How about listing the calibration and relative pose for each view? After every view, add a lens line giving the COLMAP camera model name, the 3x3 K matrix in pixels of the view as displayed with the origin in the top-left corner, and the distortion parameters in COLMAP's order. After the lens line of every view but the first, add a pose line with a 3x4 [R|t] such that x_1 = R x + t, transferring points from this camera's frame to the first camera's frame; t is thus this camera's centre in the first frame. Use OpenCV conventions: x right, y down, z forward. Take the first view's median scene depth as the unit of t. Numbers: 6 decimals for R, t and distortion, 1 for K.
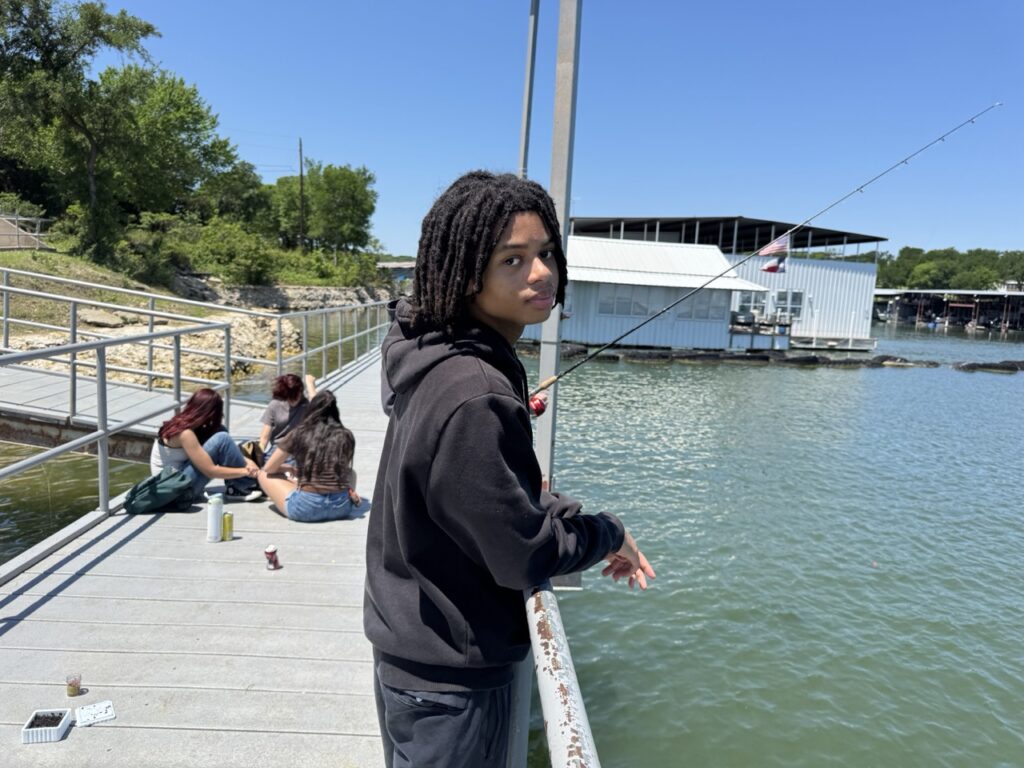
lens RADIAL K [[702.4, 0, 512.0], [0, 702.4, 384.0], [0, 0, 1]] dist [0.086750, -0.123185]
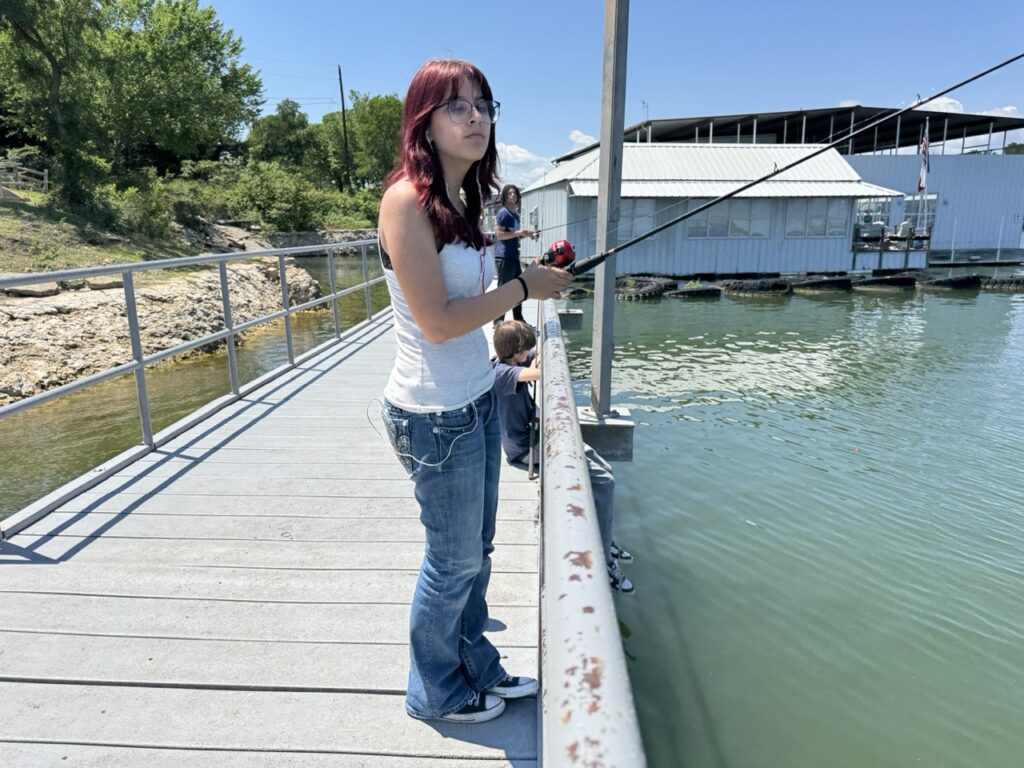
lens RADIAL K [[702.4, 0, 512.0], [0, 702.4, 384.0], [0, 0, 1]] dist [0.086750, -0.123185]
pose [[0.994241, -0.042677, -0.098307, -0.006084], [0.051437, 0.994758, 0.088374, -0.011929], [0.094021, -0.092922, 0.991224, 0.127682]]
